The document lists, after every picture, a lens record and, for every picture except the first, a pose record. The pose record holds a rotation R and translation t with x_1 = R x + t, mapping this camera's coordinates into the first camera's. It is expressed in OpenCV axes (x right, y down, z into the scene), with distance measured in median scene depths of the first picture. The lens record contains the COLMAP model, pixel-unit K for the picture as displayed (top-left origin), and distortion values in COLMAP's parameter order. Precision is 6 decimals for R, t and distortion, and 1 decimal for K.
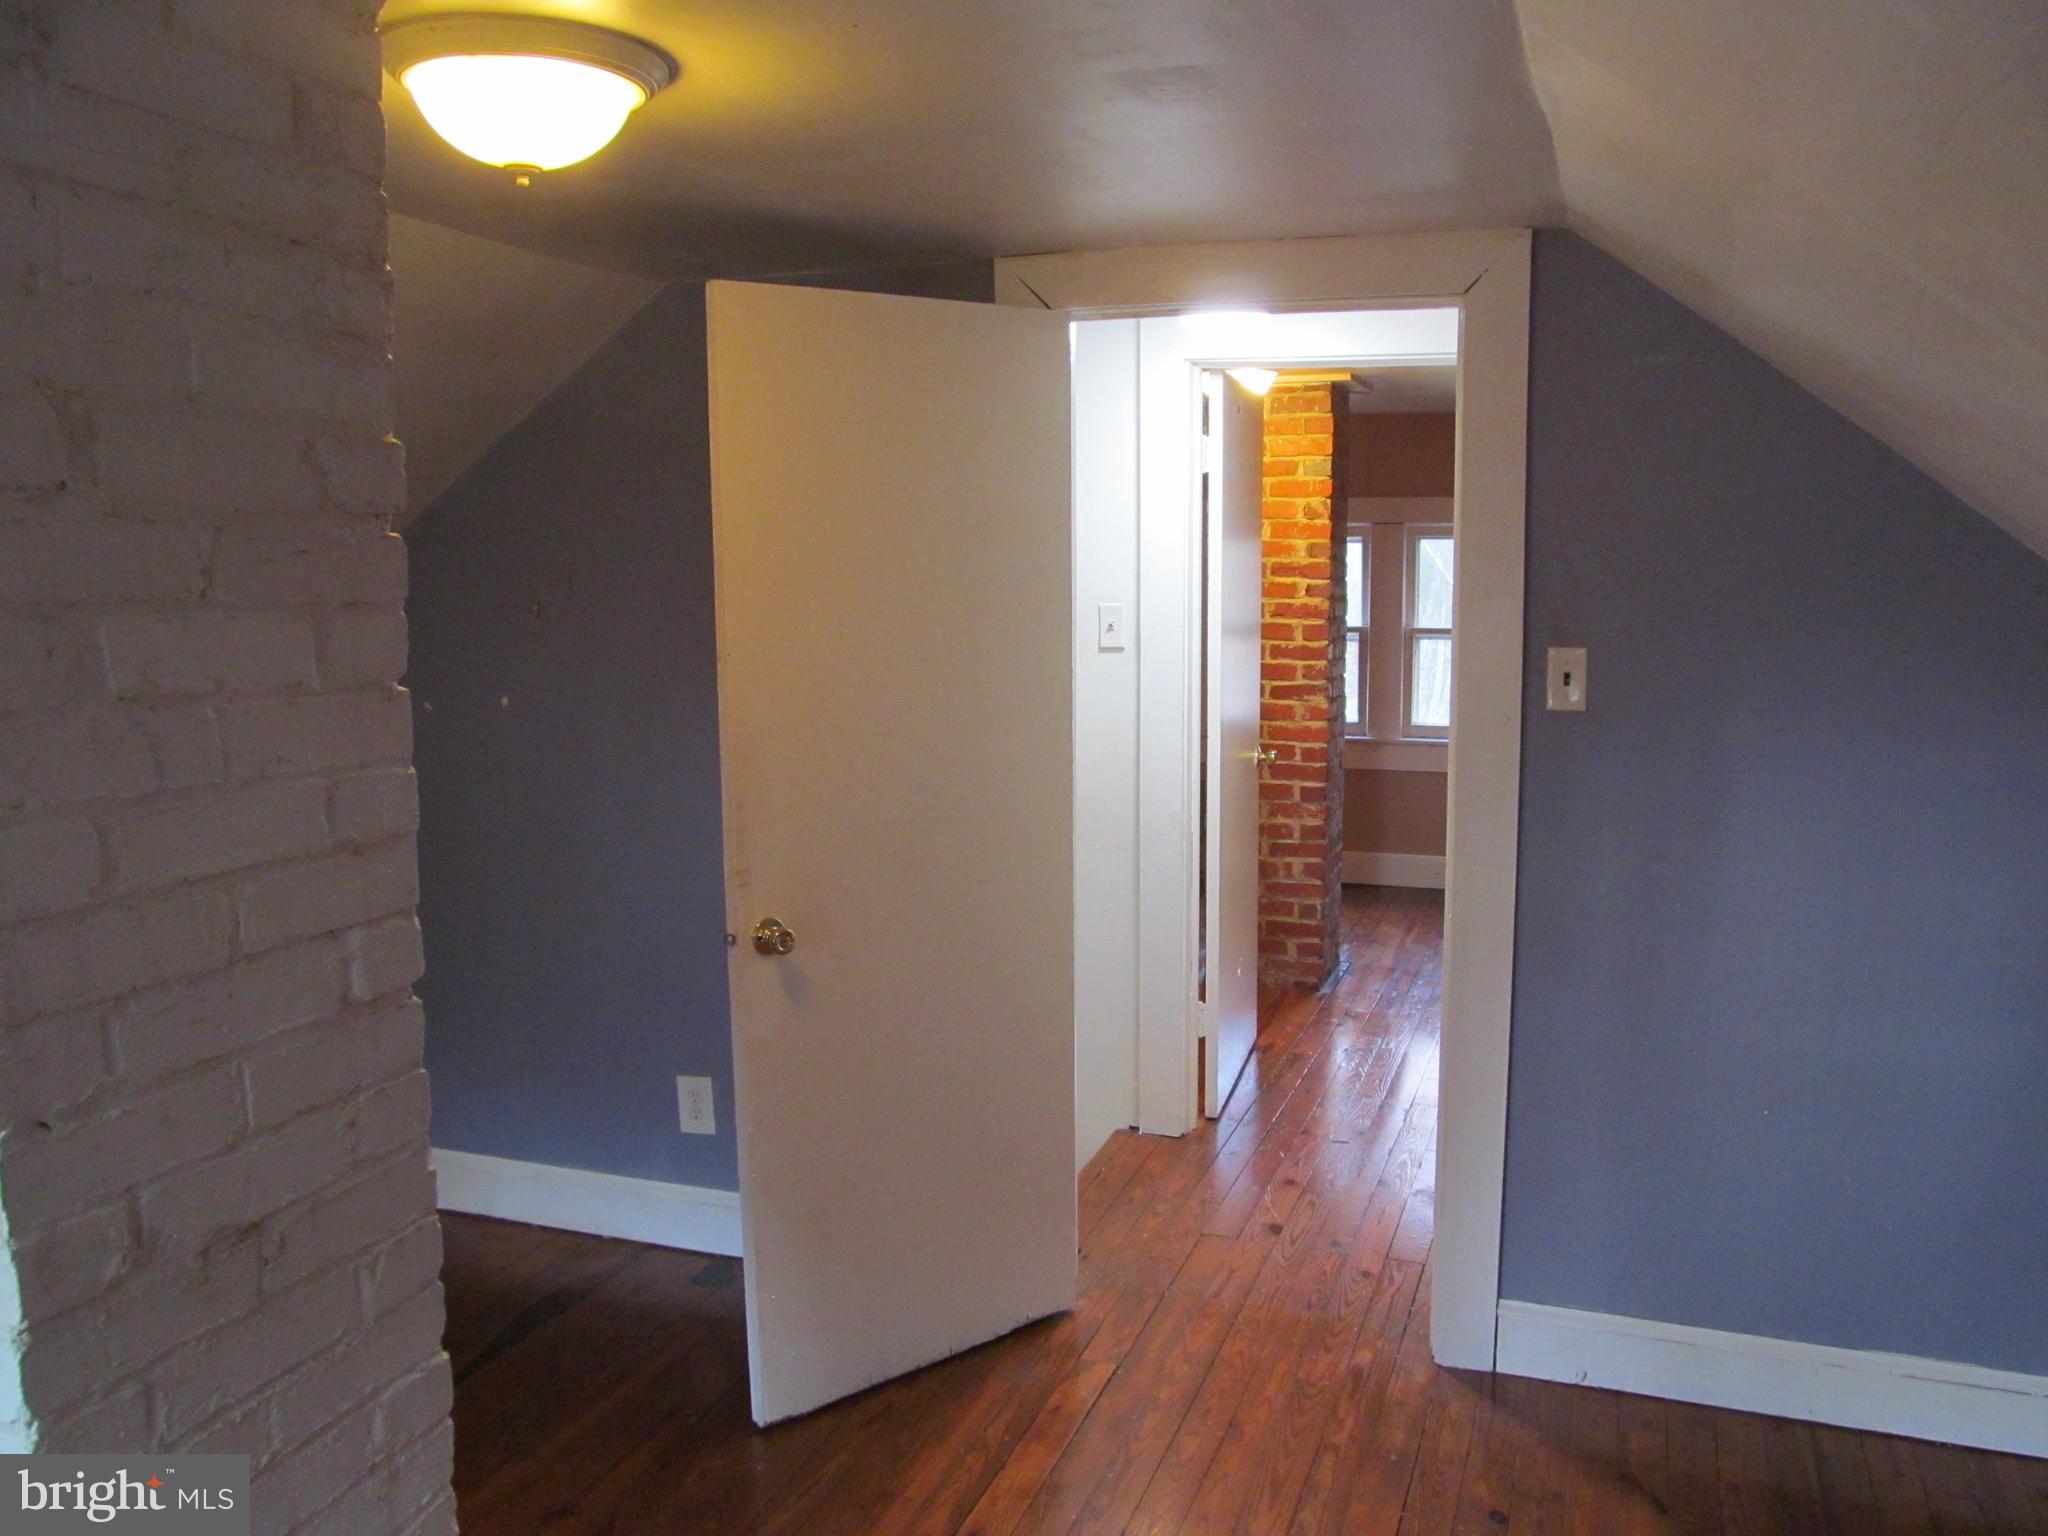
lens RADIAL K [[1715.0, 0, 1022.8], [0, 1715.0, 768.1], [0, 0, 1]] dist [-0.069630, 0.034055]
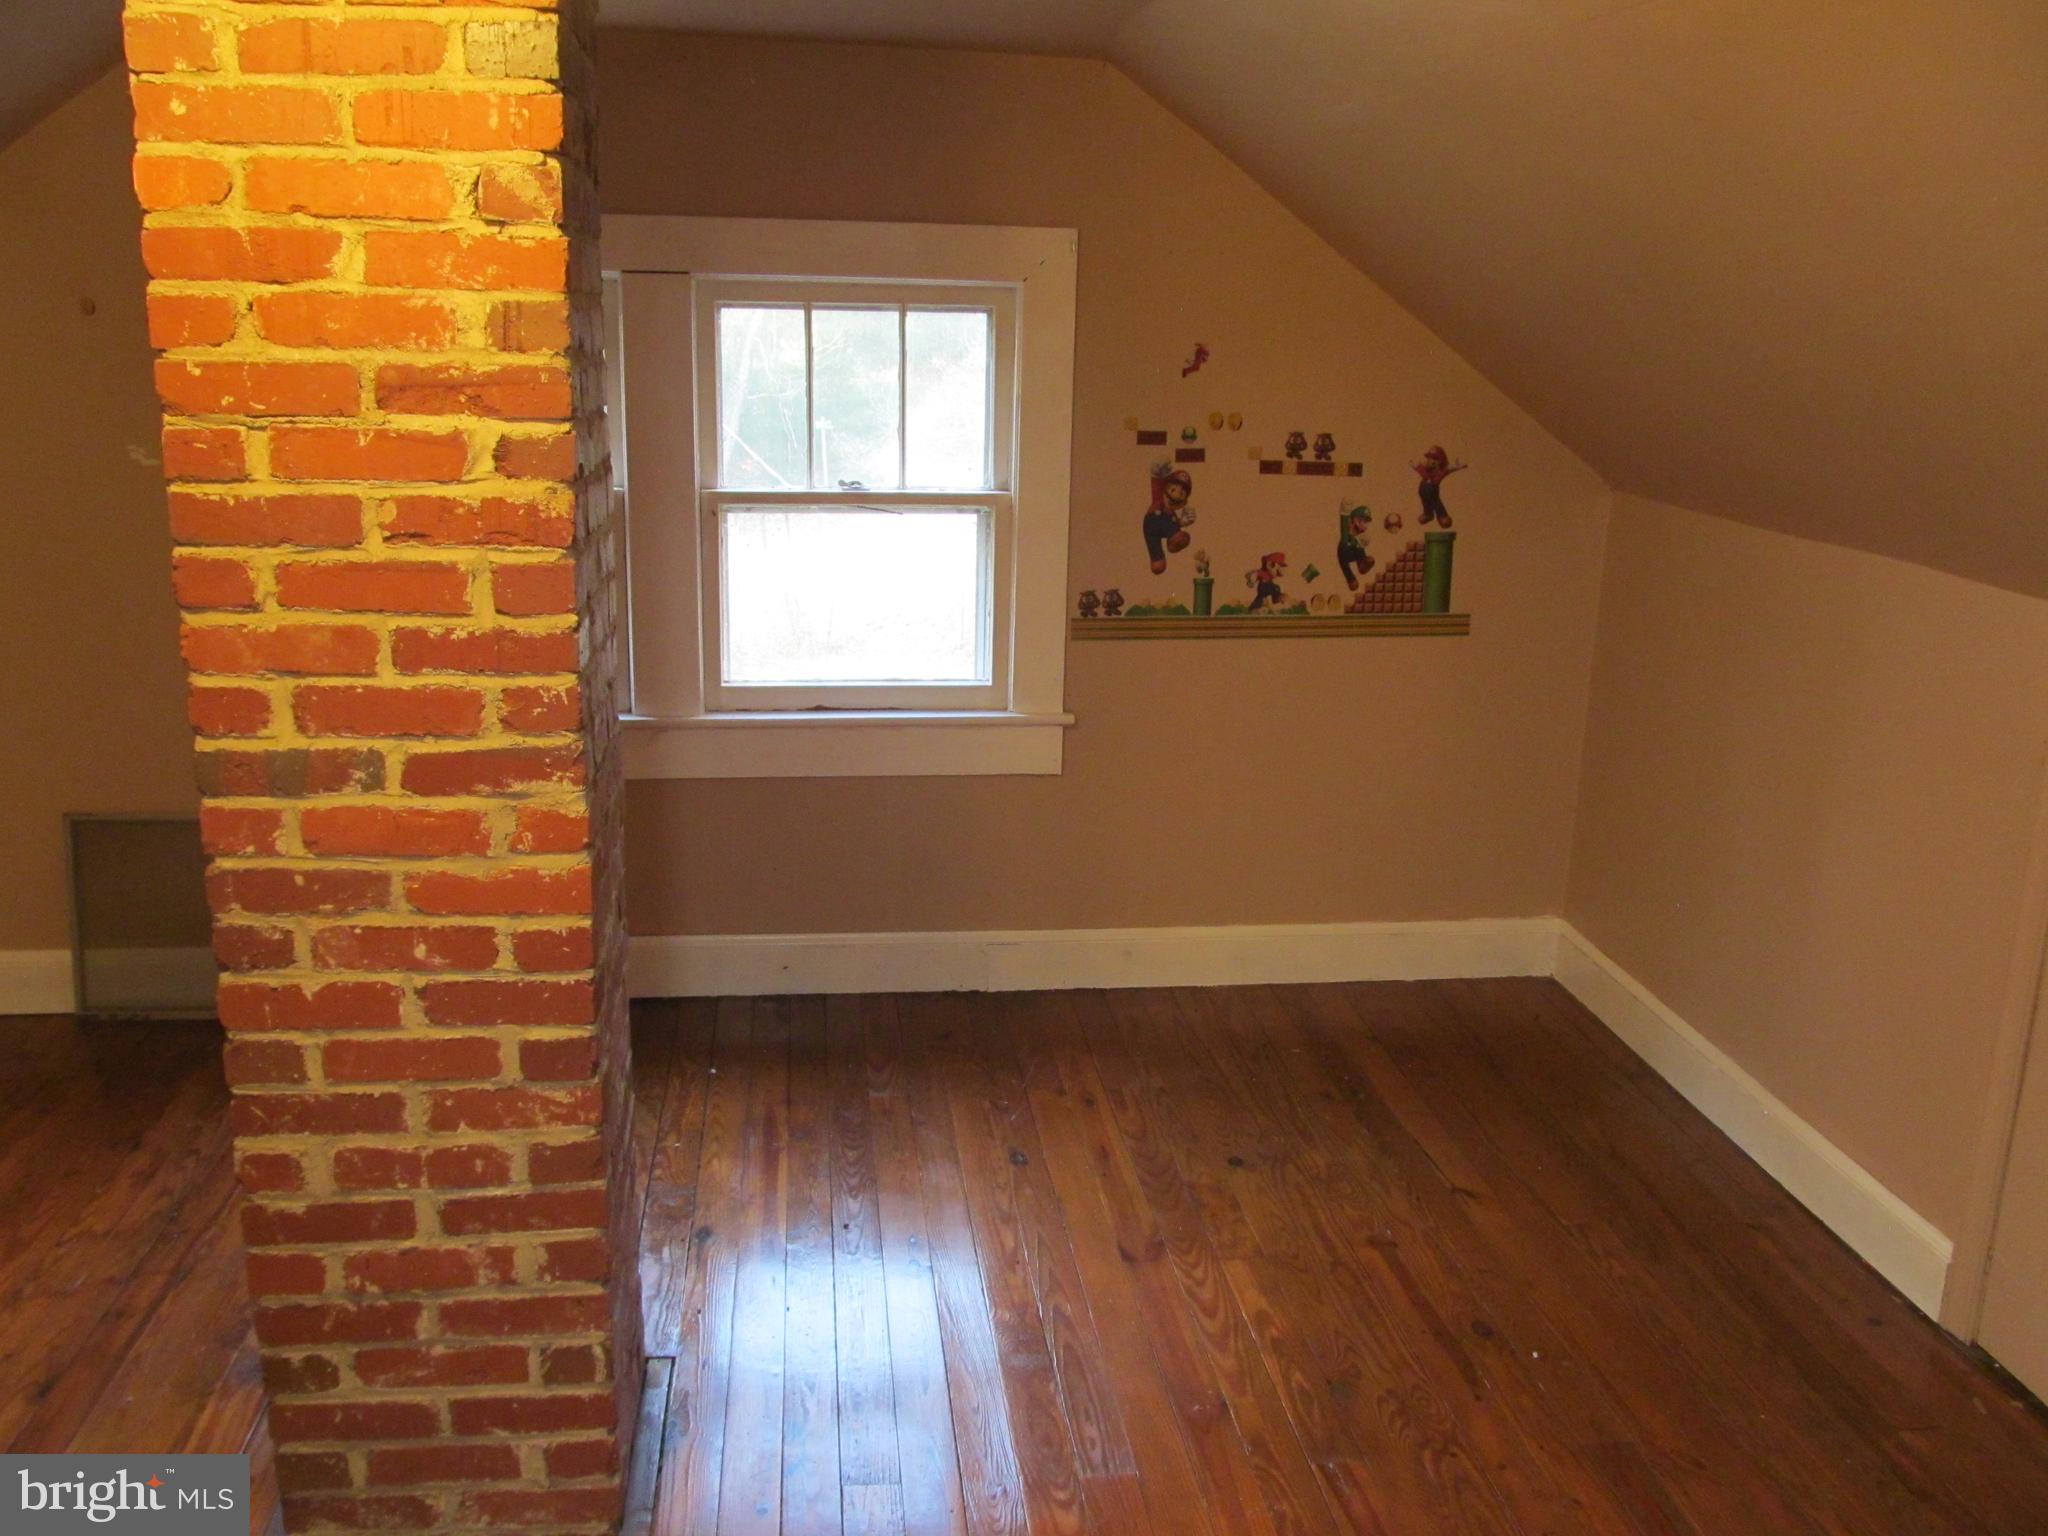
lens RADIAL K [[1715.0, 0, 1023.5], [0, 1715.0, 768.7], [0, 0, 1]] dist [-0.069630, 0.034055]
pose [[0.892851, -0.088536, 0.441564, 0.108348], [0.033069, 0.990727, 0.131779, -0.084560], [-0.449137, -0.103057, 0.887500, 0.668534]]
